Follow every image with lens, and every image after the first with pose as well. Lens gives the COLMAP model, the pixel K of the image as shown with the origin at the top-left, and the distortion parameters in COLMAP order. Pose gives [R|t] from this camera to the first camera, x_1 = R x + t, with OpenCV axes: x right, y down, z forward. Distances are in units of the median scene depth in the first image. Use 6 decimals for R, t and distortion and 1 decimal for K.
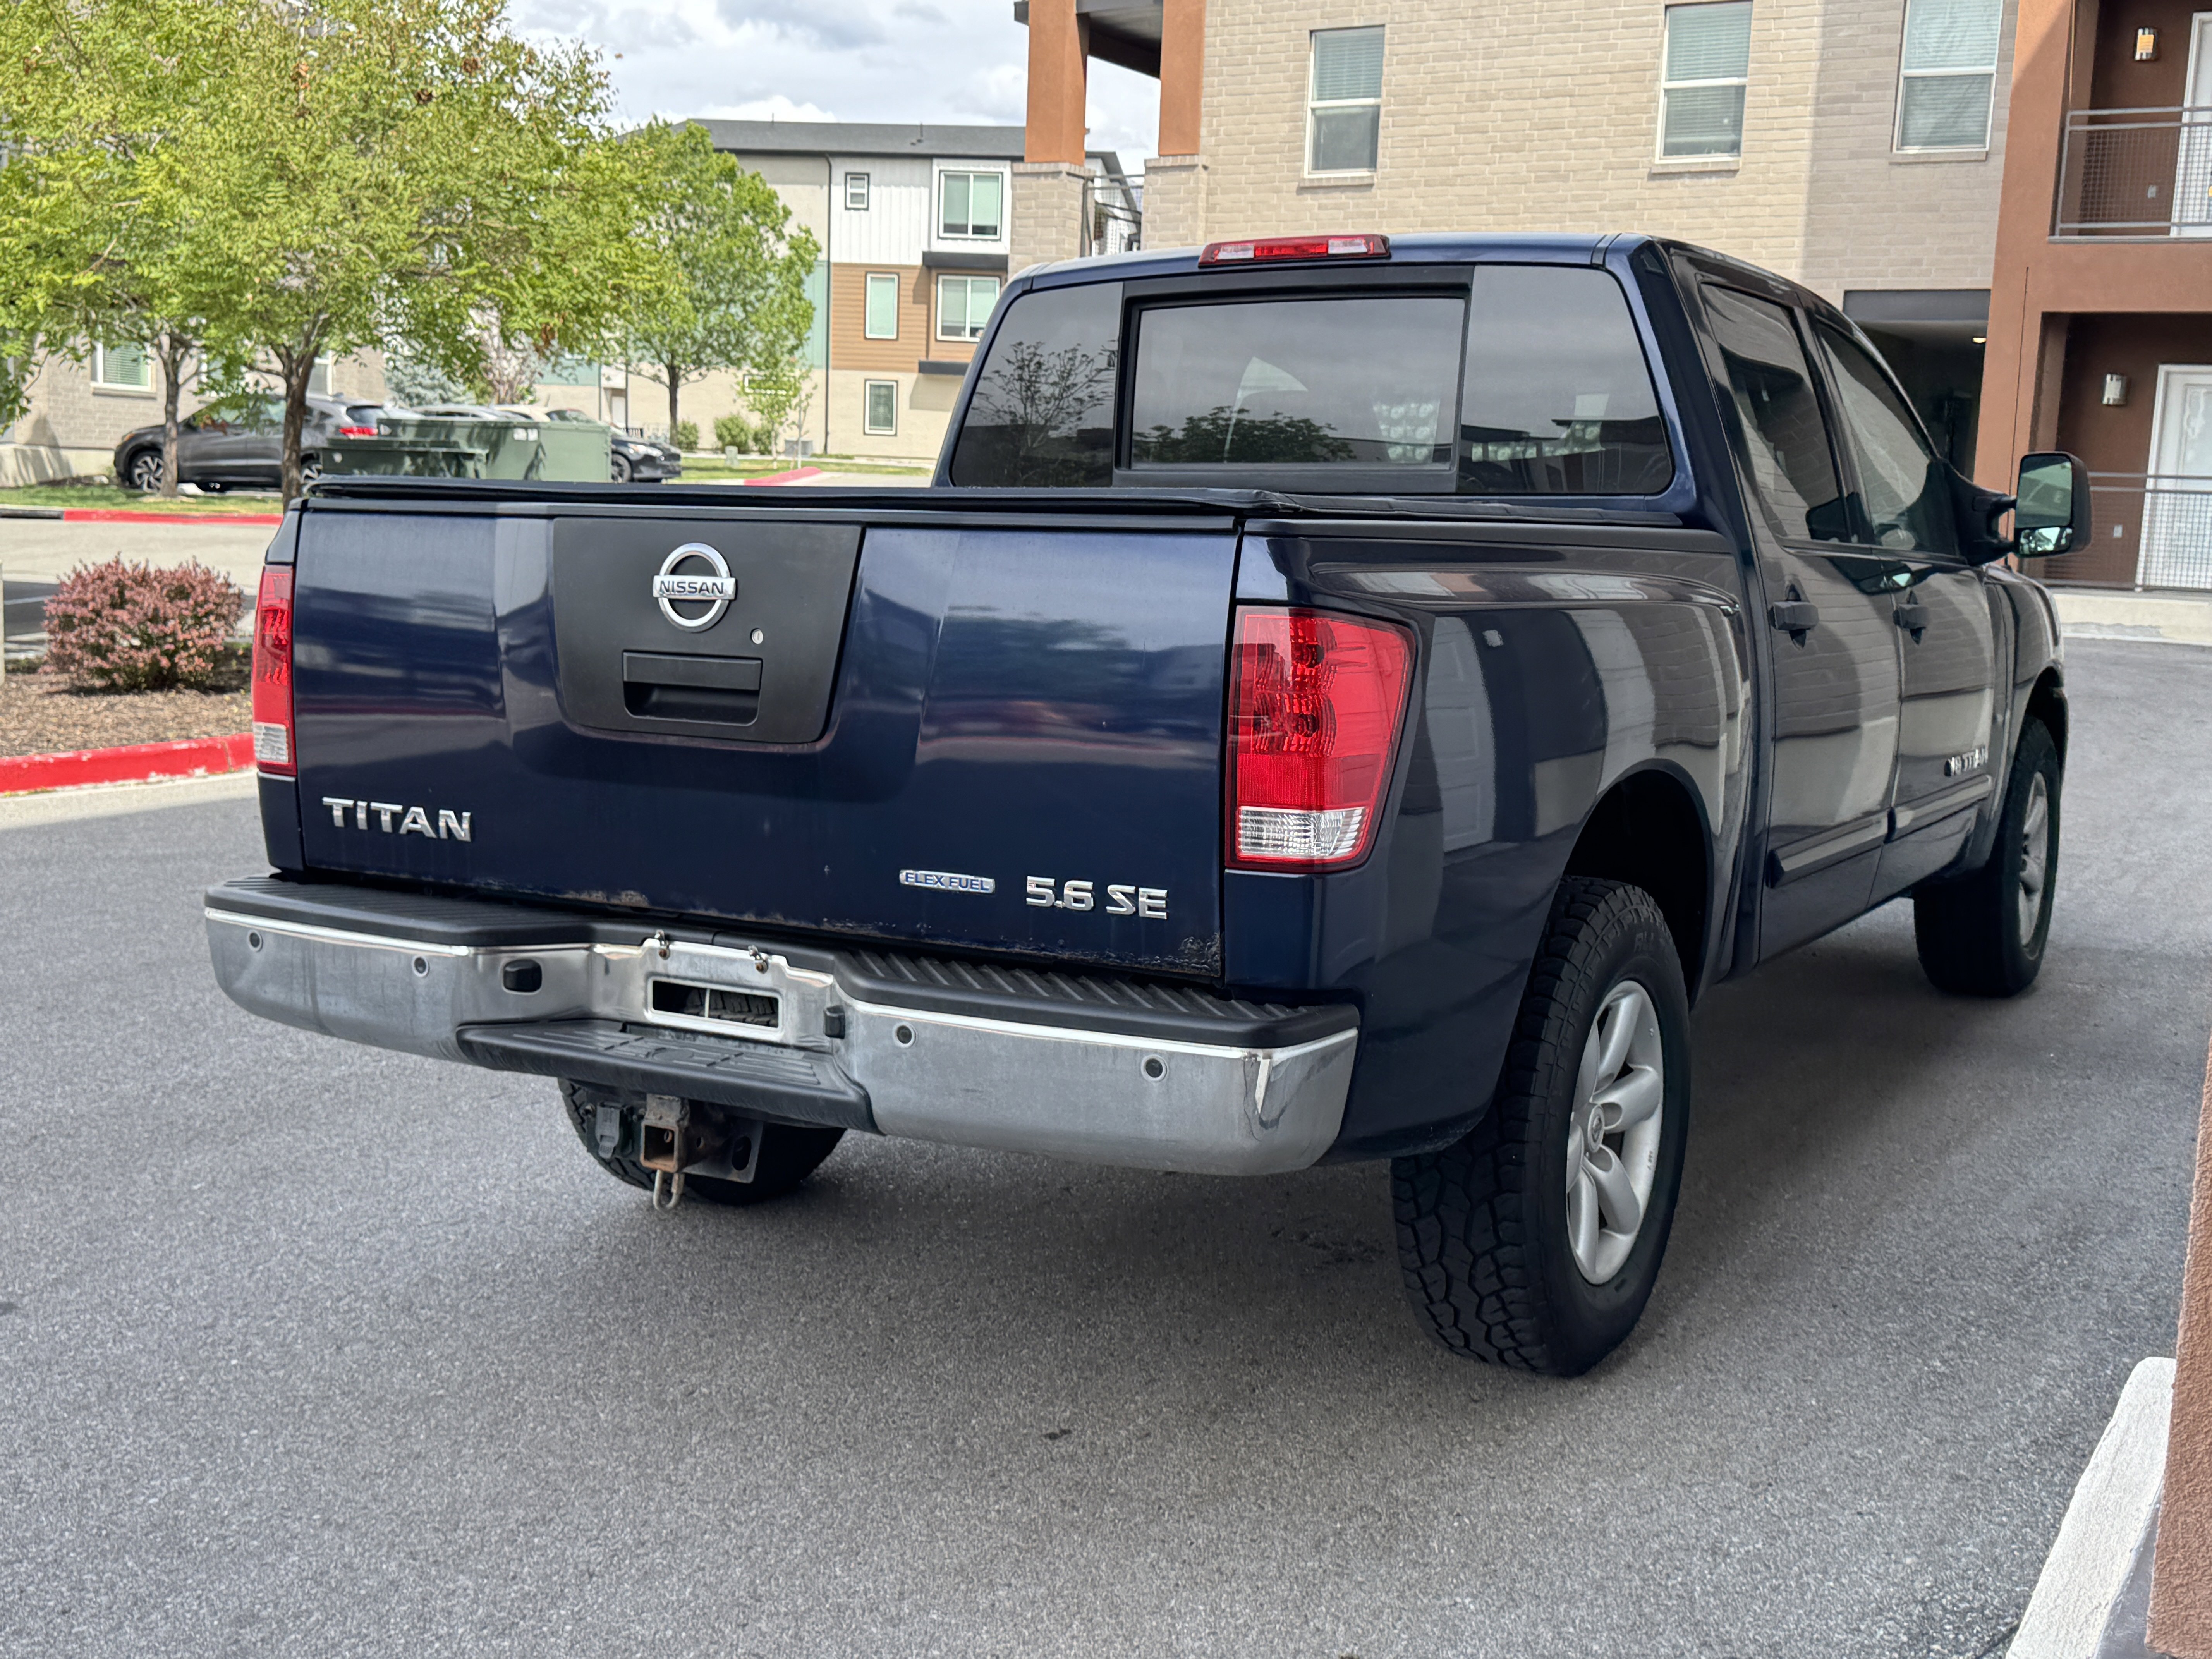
lens RADIAL K [[2397.8, 0, 1115.1], [0, 2397.8, 813.0], [0, 0, 1]] dist [0.088243, 0.000000]
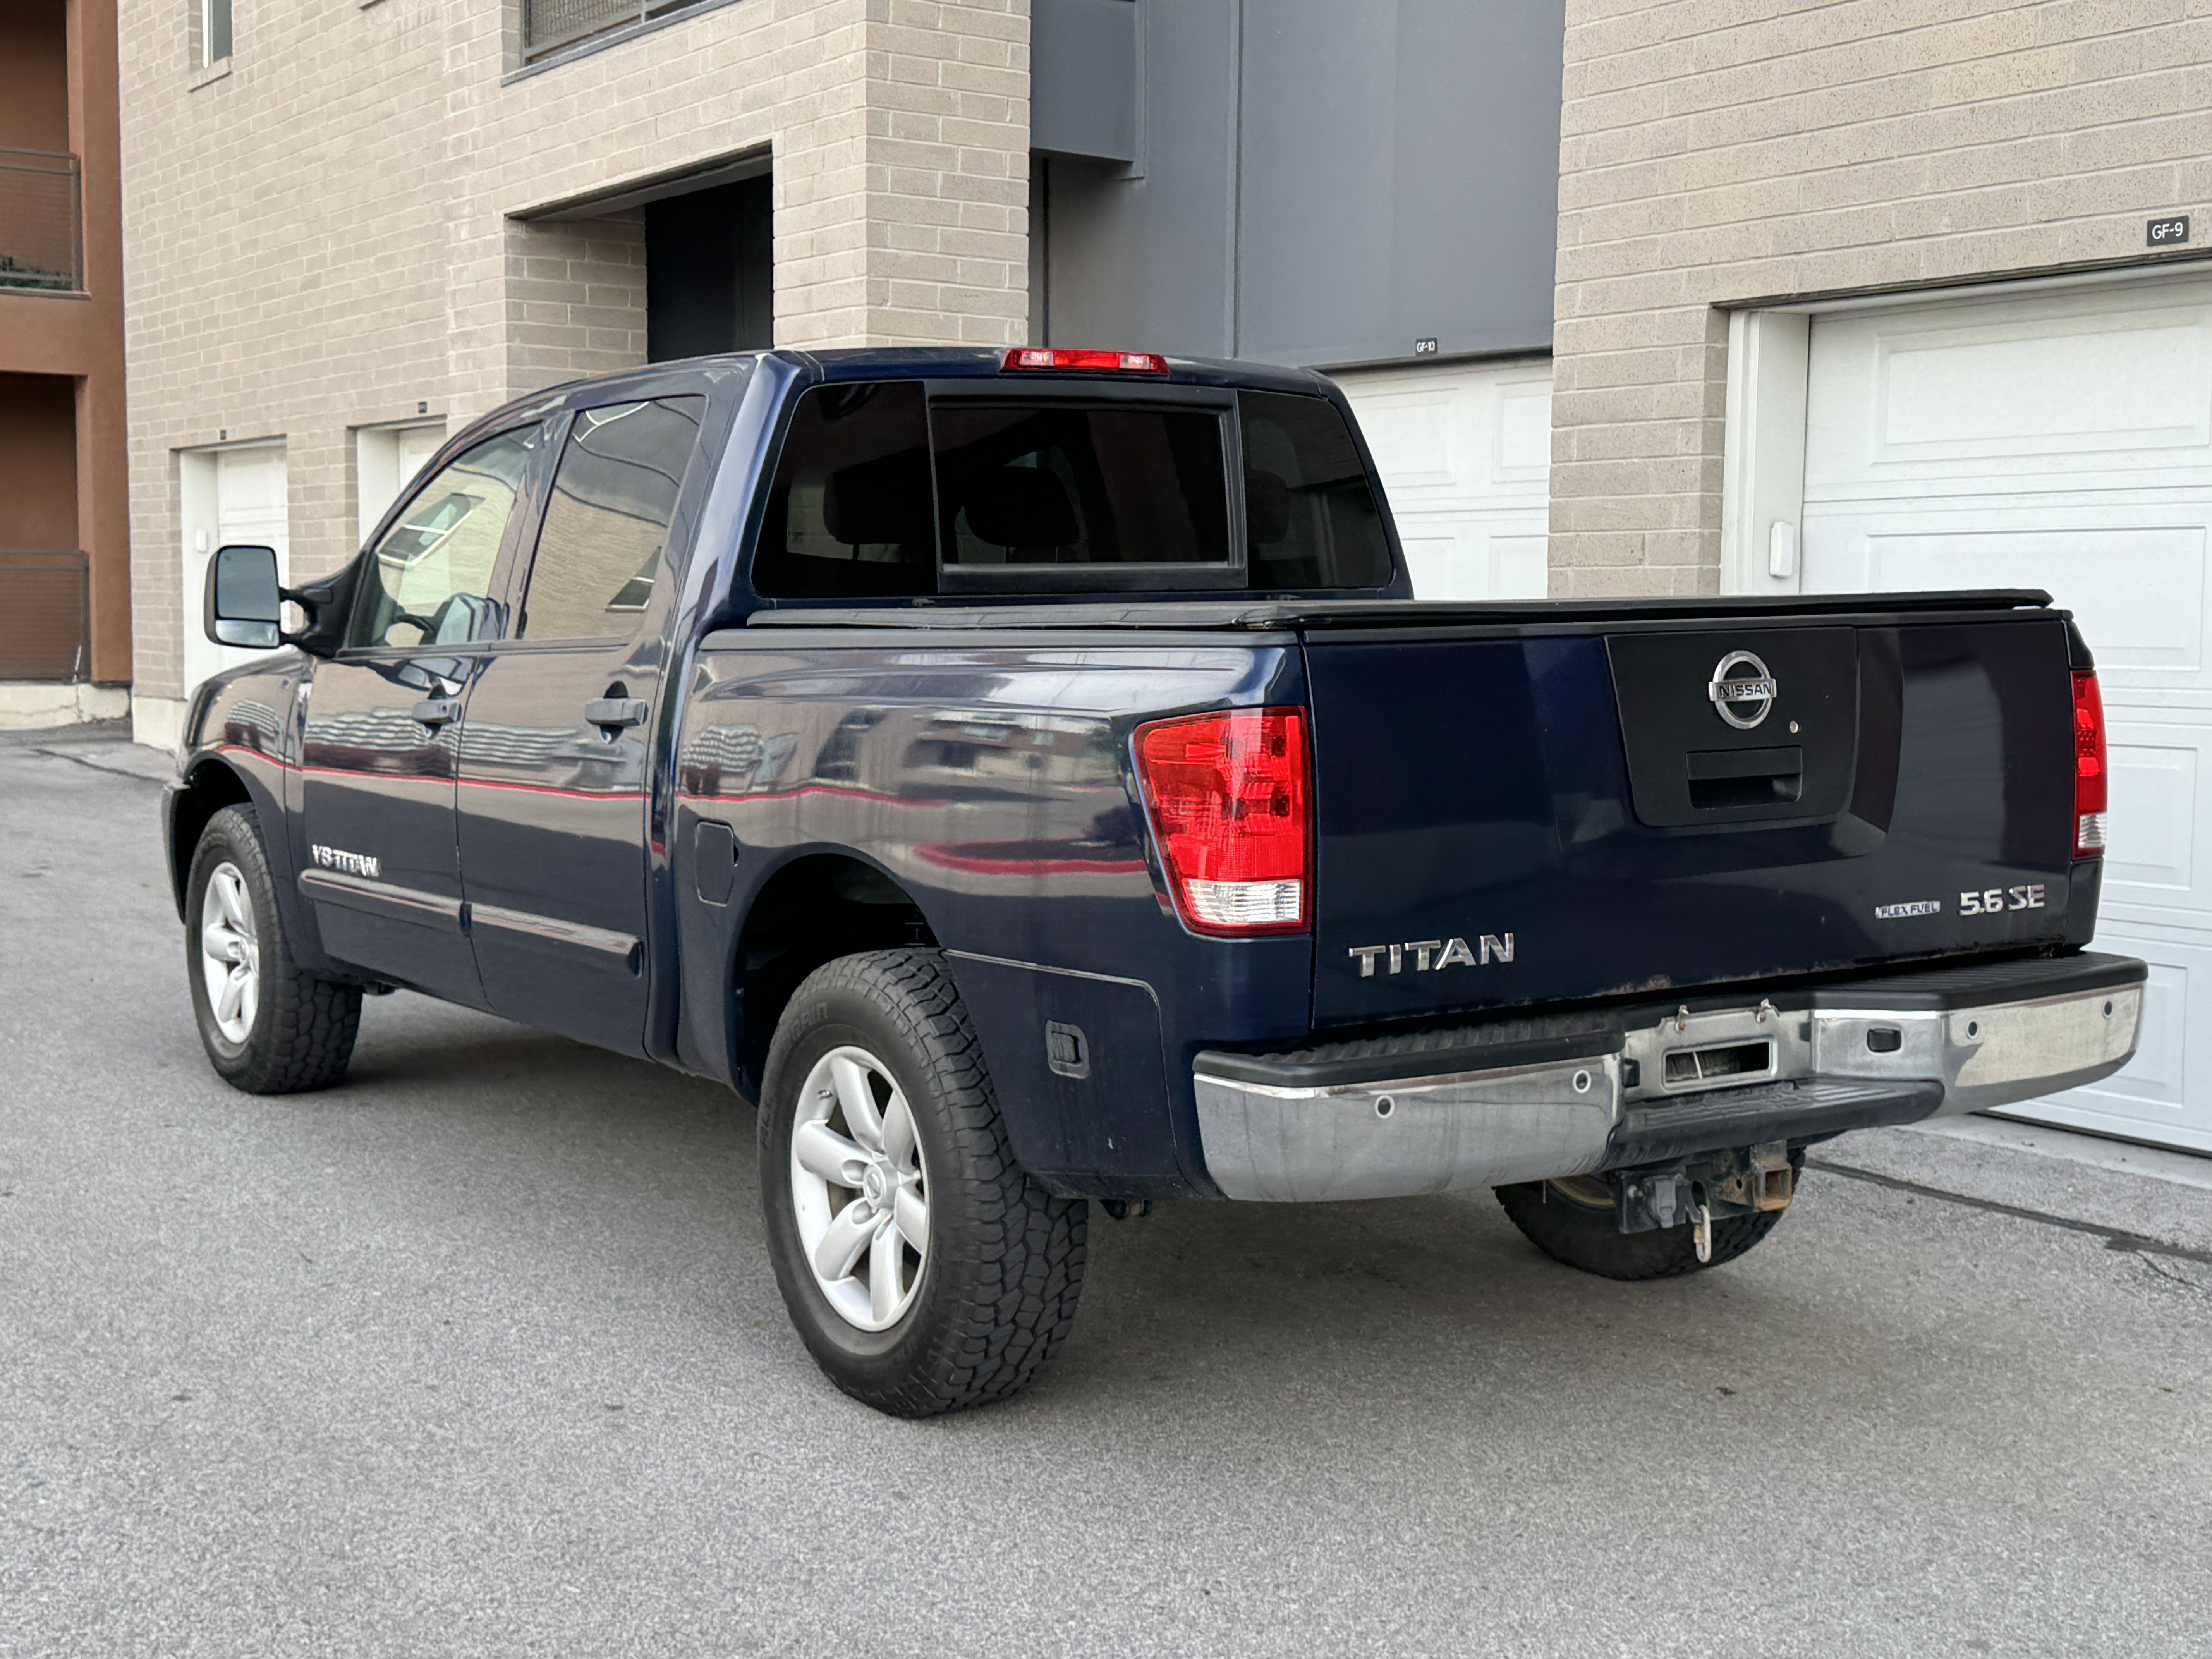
lens RADIAL K [[2823.8, 0, 1066.6], [0, 2823.8, 820.3], [0, 0, 1]] dist [0.095320, 0.000000]
pose [[0.460312, -0.097434, 0.882394, -1.306419], [0.129041, 0.990746, 0.042082, -0.113078], [-0.878329, 0.094494, 0.468625, 0.572384]]
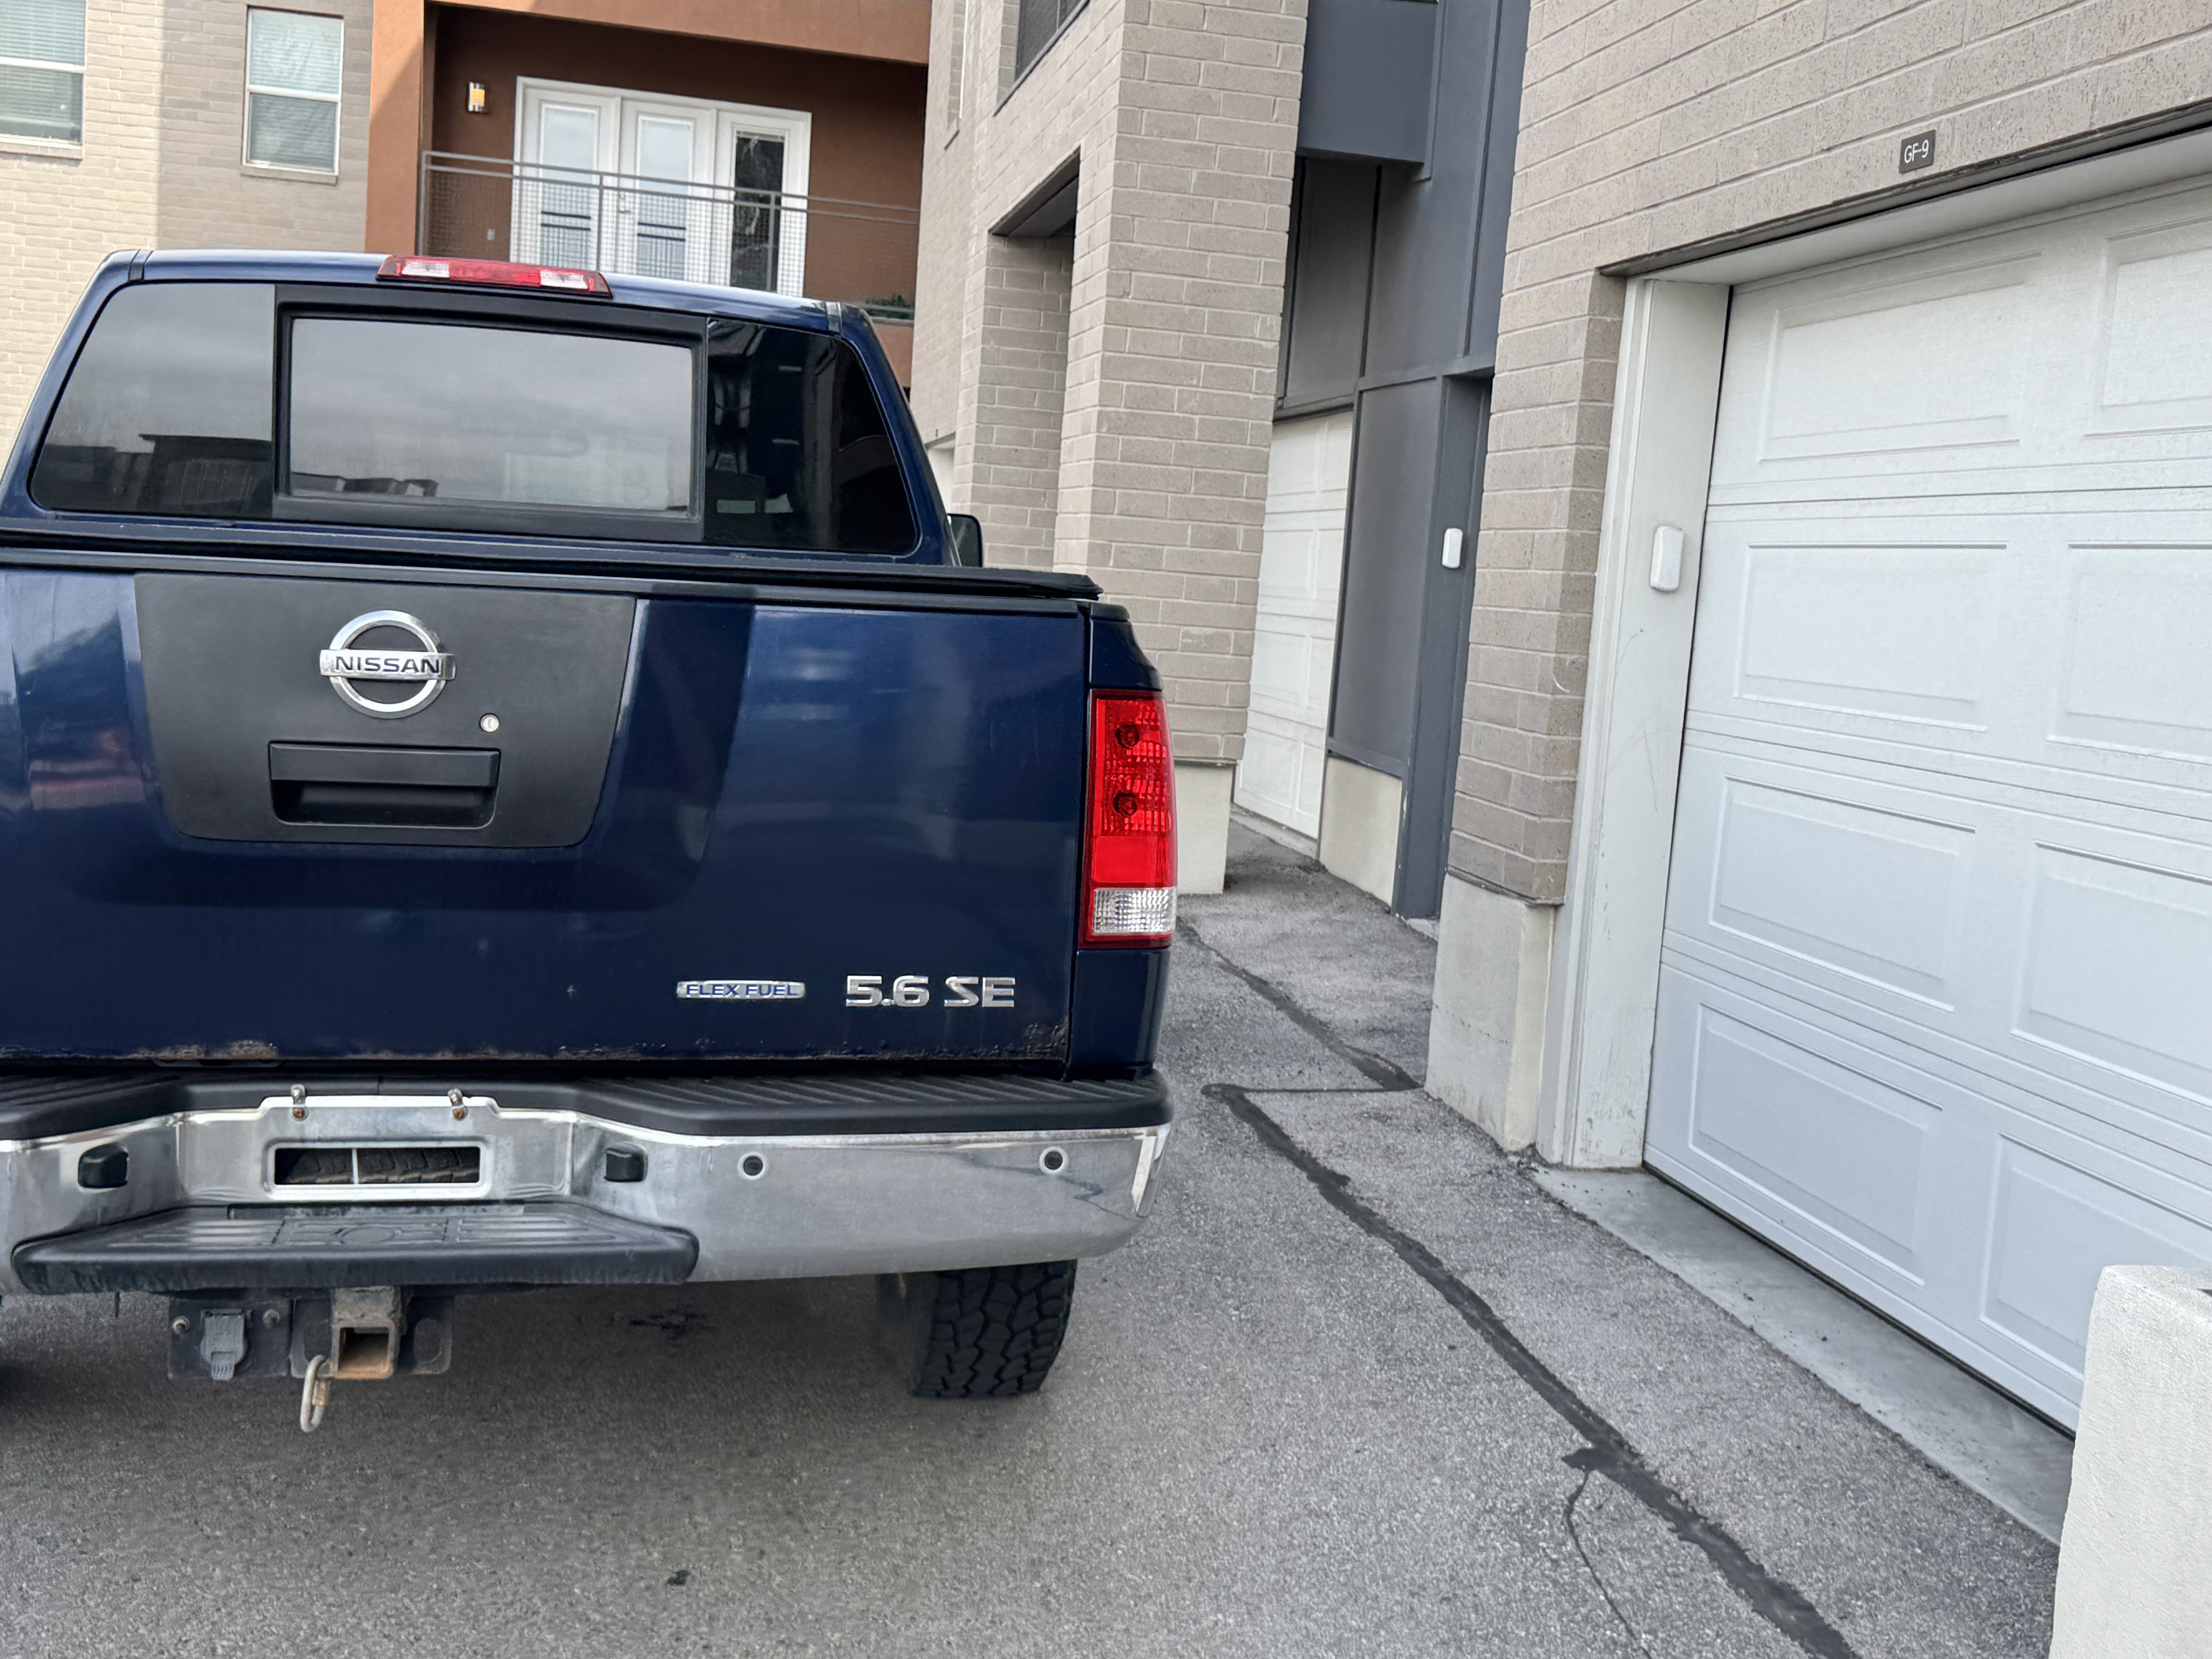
lens RADIAL K [[2300.4, 0, 1110.9], [0, 2300.4, 799.2], [0, 0, 1]] dist [0.076169, 0.000000]
pose [[0.752297, -0.044390, 0.657327, -0.445331], [0.044807, 0.998865, 0.016174, -0.042803], [-0.657299, 0.017285, 0.753432, 0.208247]]
